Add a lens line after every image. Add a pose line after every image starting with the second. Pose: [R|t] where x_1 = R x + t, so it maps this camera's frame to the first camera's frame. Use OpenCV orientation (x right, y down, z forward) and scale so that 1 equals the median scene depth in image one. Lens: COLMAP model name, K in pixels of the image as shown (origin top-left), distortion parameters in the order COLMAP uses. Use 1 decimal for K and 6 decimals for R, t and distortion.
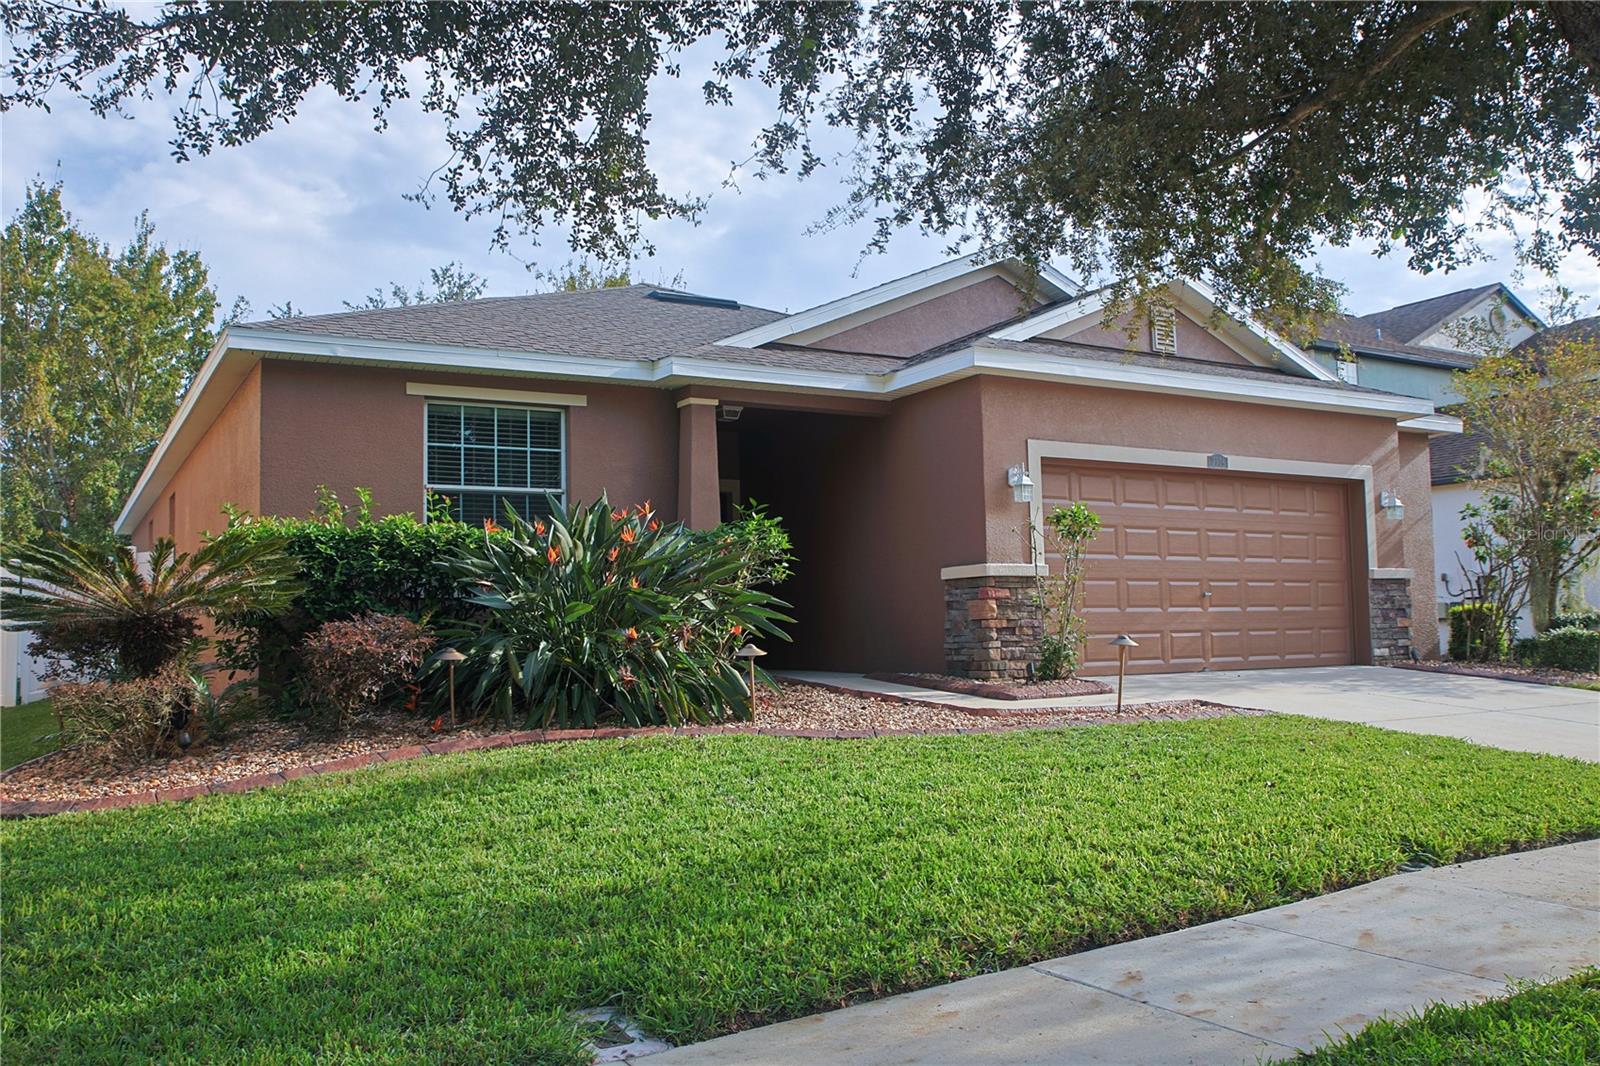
lens RADIAL K [[1301.7, 0, 731.4], [0, 1301.7, 536.3], [0, 0, 1]] dist [-0.009009, -0.250450]
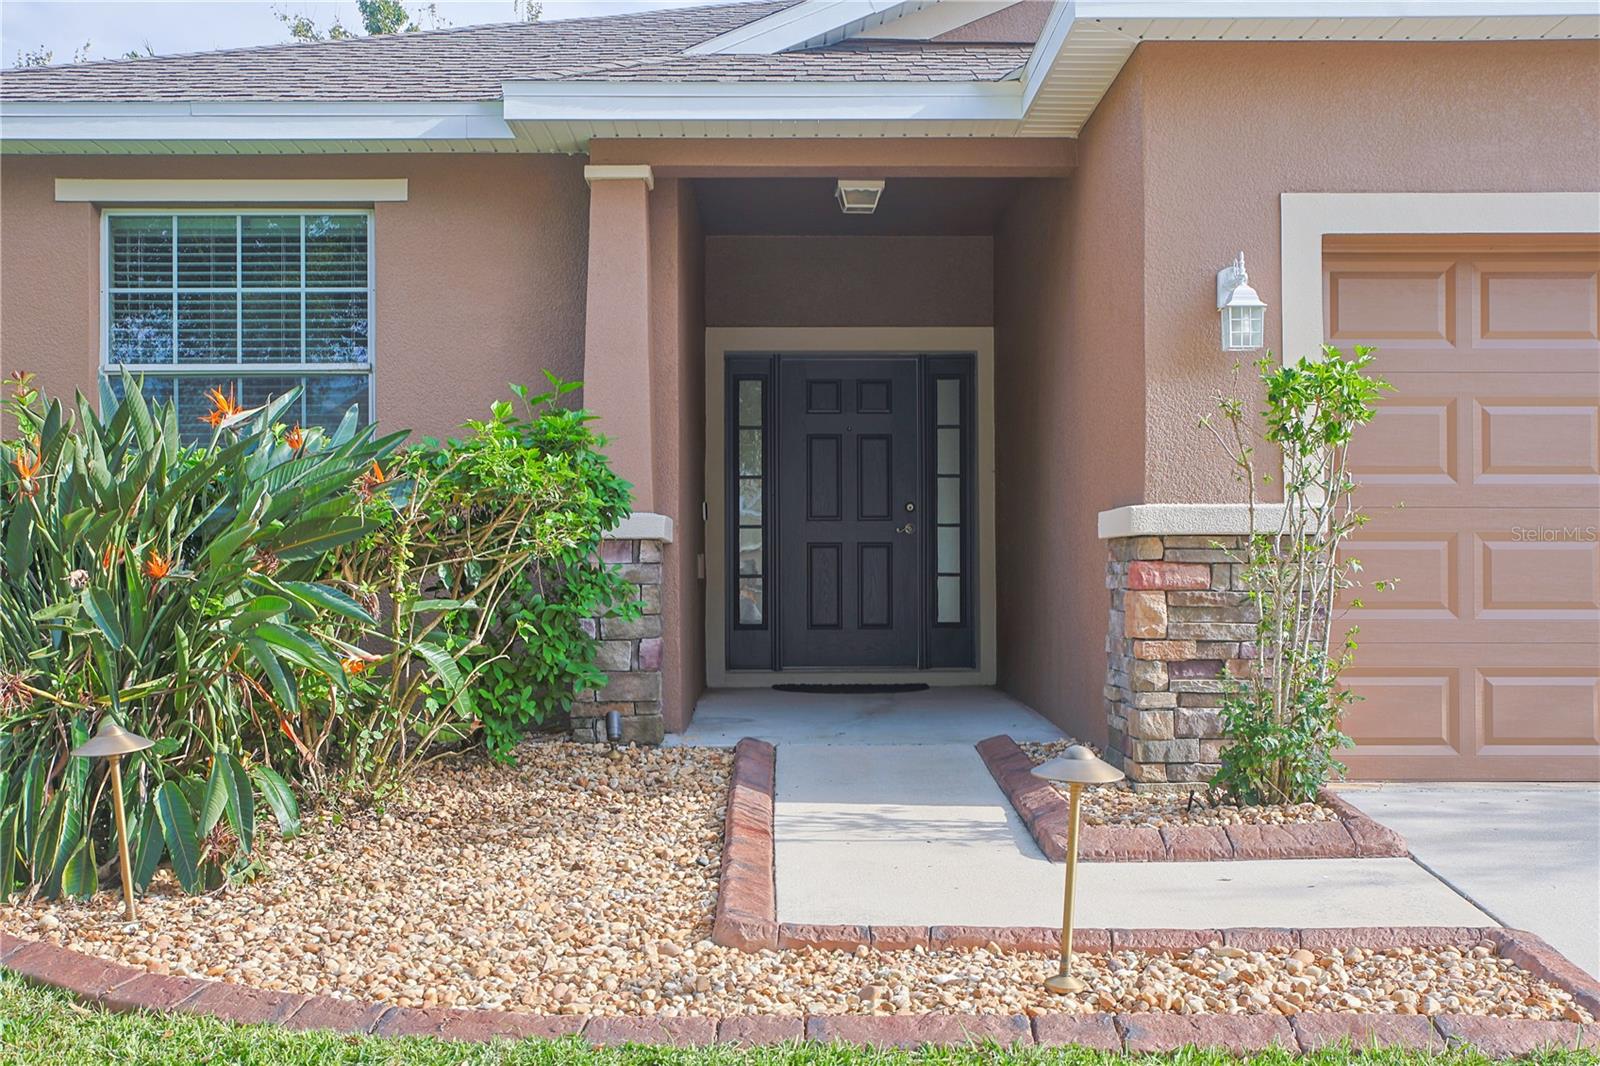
lens RADIAL K [[1793.2, 0, 800.0], [0, 1793.2, 533.0], [0, 0, 1]] dist [-0.002783, 0.012434]
pose [[0.884316, 0.005021, -0.466862, 0.359066], [0.022639, 0.998305, 0.053619, -0.002796], [0.466340, -0.057986, 0.882703, 0.438859]]
